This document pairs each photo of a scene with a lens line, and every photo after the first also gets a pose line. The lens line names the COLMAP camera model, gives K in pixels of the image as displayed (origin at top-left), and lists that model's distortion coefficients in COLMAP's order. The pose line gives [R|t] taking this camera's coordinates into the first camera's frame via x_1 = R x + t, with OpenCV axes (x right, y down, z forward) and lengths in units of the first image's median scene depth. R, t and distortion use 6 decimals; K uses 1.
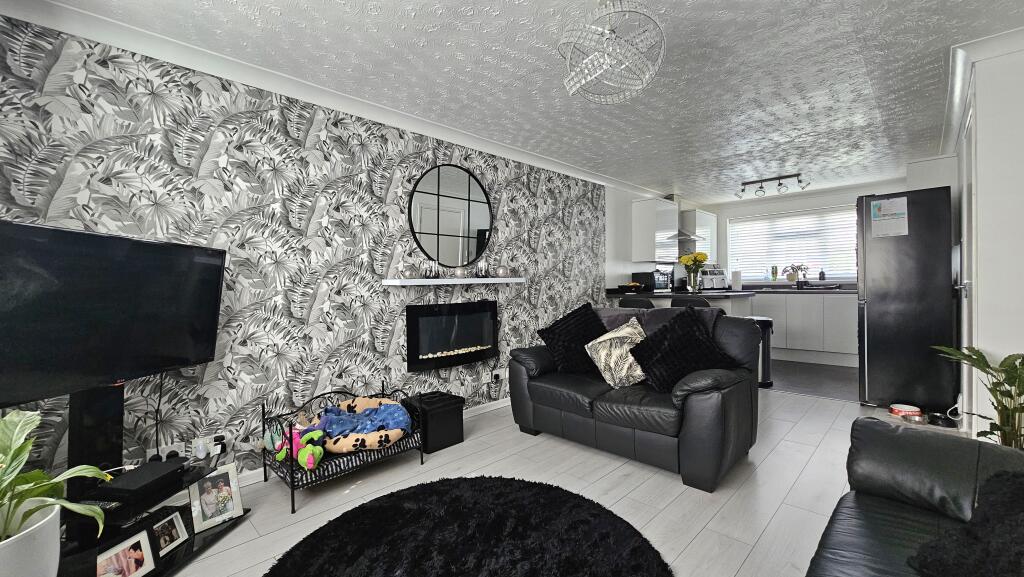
lens RADIAL K [[417.6, 0, 512.0], [0, 417.6, 288.5], [0, 0, 1]] dist [0.000330, 0.000178]
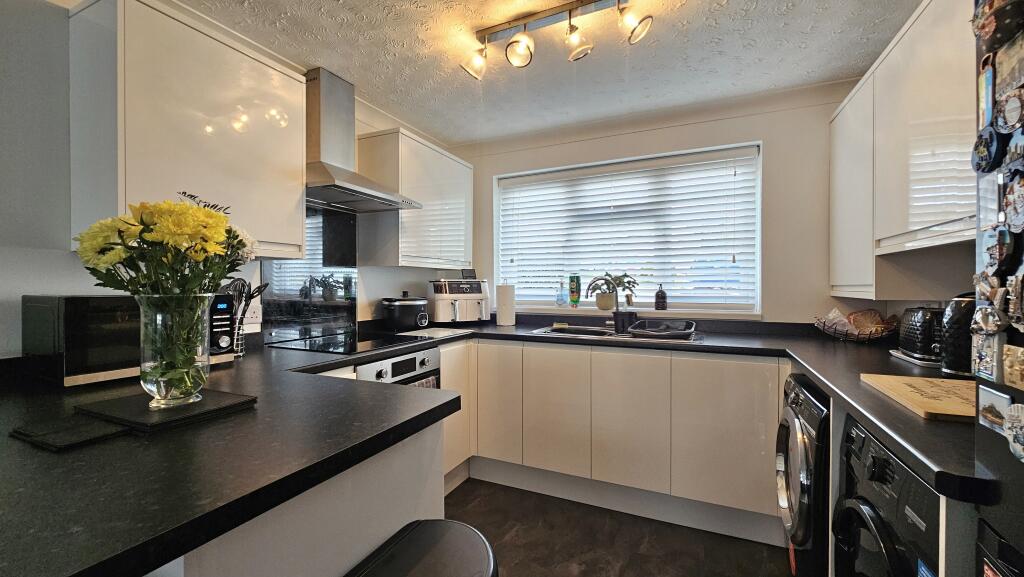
lens RADIAL K [[417.6, 0, 512.0], [0, 417.6, 288.5], [0, 0, 1]] dist [0.000330, 0.000178]
pose [[0.938481, 0.011169, 0.345150, 0.403078], [-0.009479, 0.999933, -0.006584, -0.036018], [-0.345200, 0.002907, 0.938524, 0.587212]]
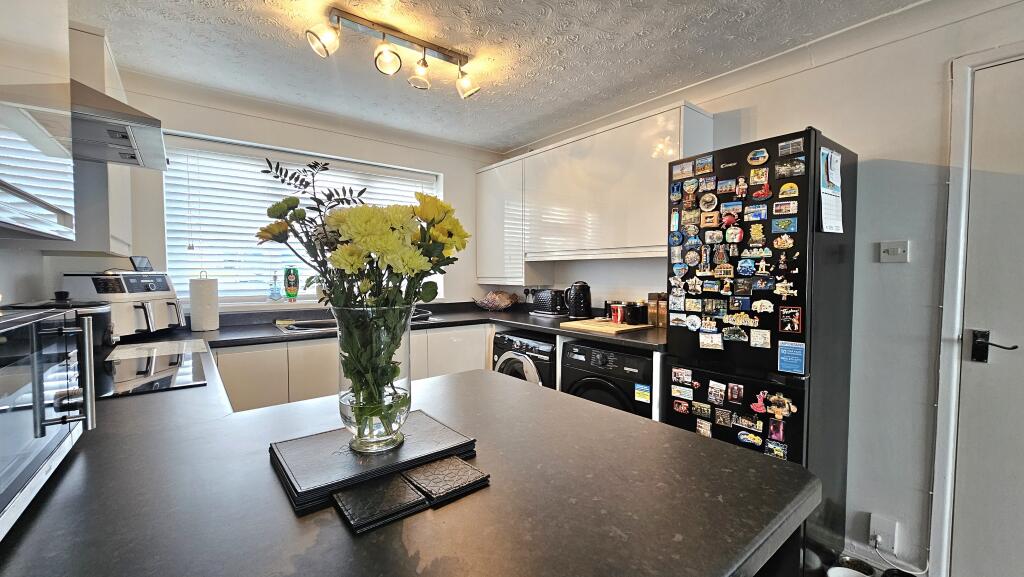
lens RADIAL K [[417.6, 0, 512.0], [0, 417.6, 288.5], [0, 0, 1]] dist [0.000330, 0.000178]
pose [[0.114271, -0.022665, 0.993191, 0.214385], [0.006228, 0.999736, 0.022098, -0.041067], [-0.993430, 0.003660, 0.114382, 0.727860]]
